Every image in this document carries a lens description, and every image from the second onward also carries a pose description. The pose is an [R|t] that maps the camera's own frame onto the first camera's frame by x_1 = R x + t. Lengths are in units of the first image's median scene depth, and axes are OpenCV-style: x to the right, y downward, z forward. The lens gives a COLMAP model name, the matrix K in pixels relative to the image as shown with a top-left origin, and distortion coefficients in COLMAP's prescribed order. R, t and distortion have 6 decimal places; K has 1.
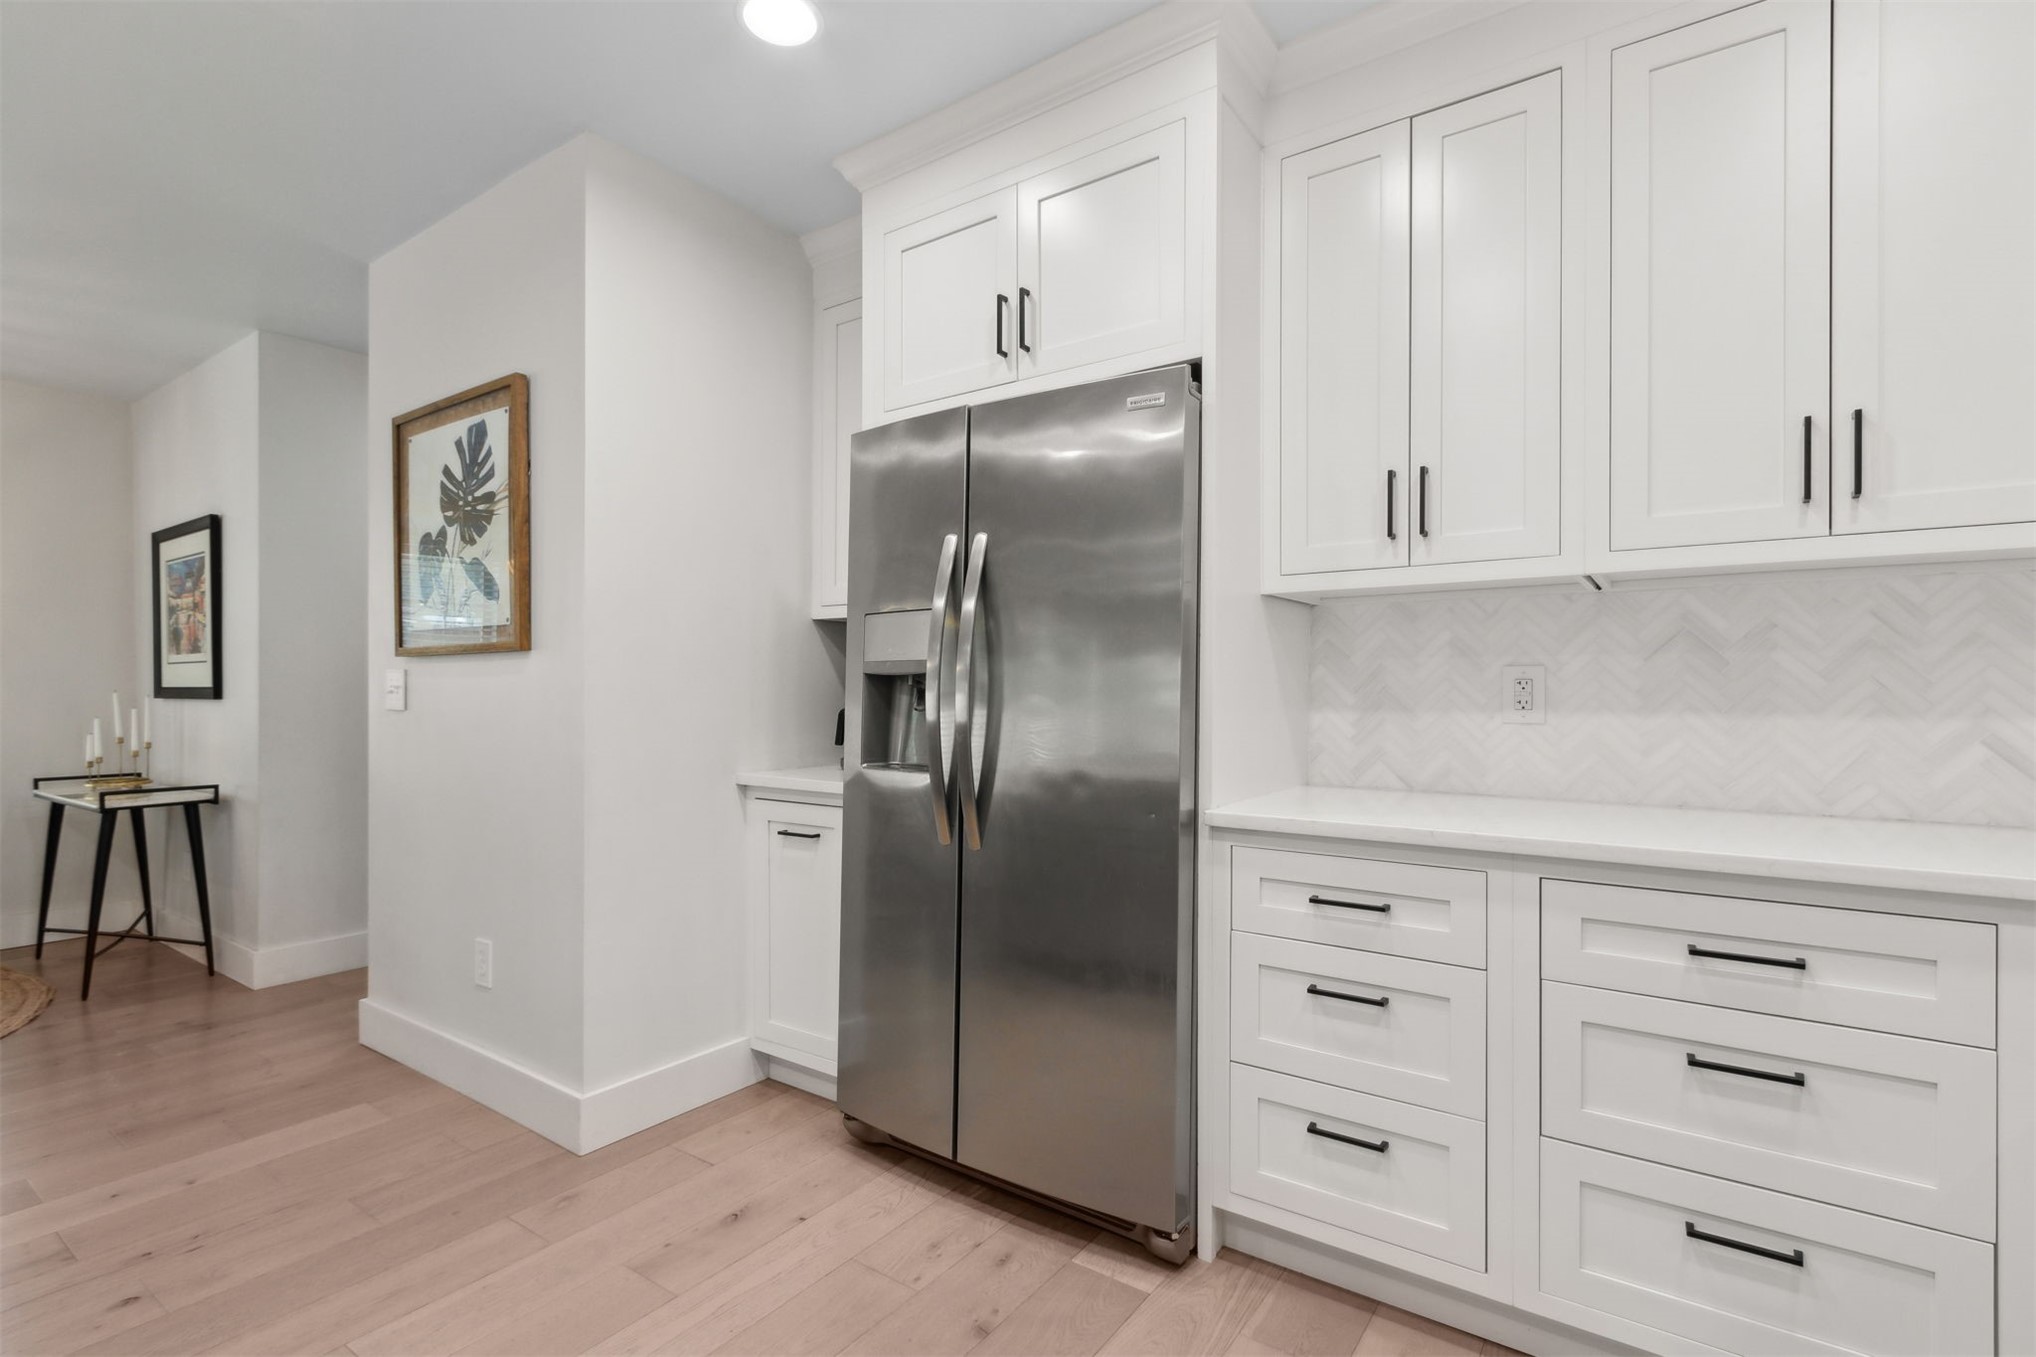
lens RADIAL K [[962.5, 0, 1000.6], [0, 962.5, 694.7], [0, 0, 1]] dist [0.001329, -0.000723]
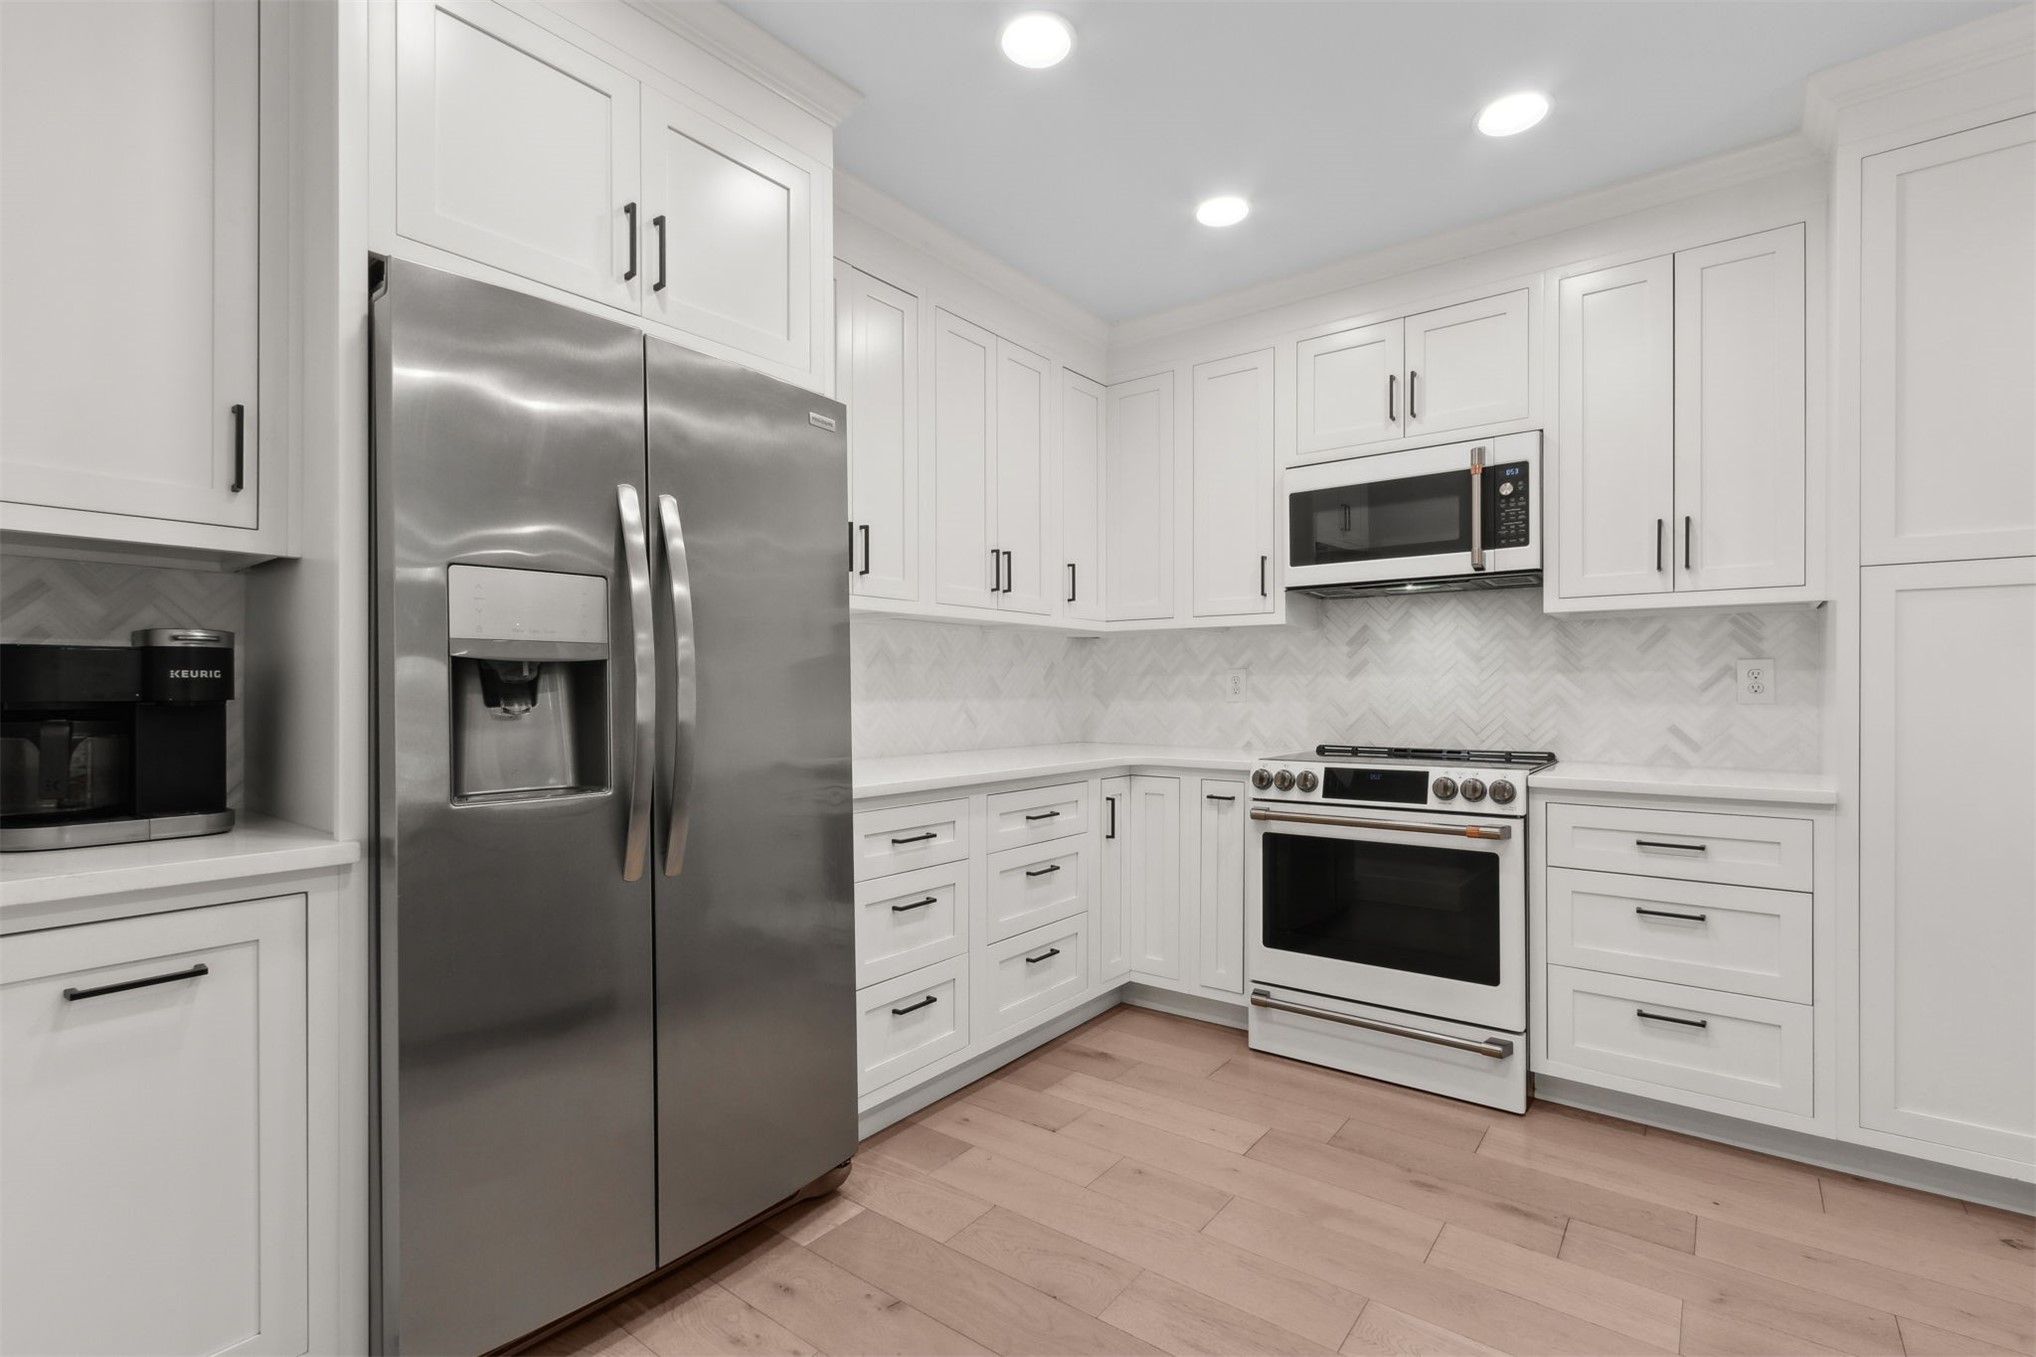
lens RADIAL K [[962.5, 0, 1000.6], [0, 962.5, 694.7], [0, 0, 1]] dist [0.001329, -0.000723]
pose [[0.010734, -0.006344, 0.999922, -1.013042], [0.005169, 0.999967, 0.006289, 0.000299], [-0.999929, 0.005101, 0.010767, 0.841320]]
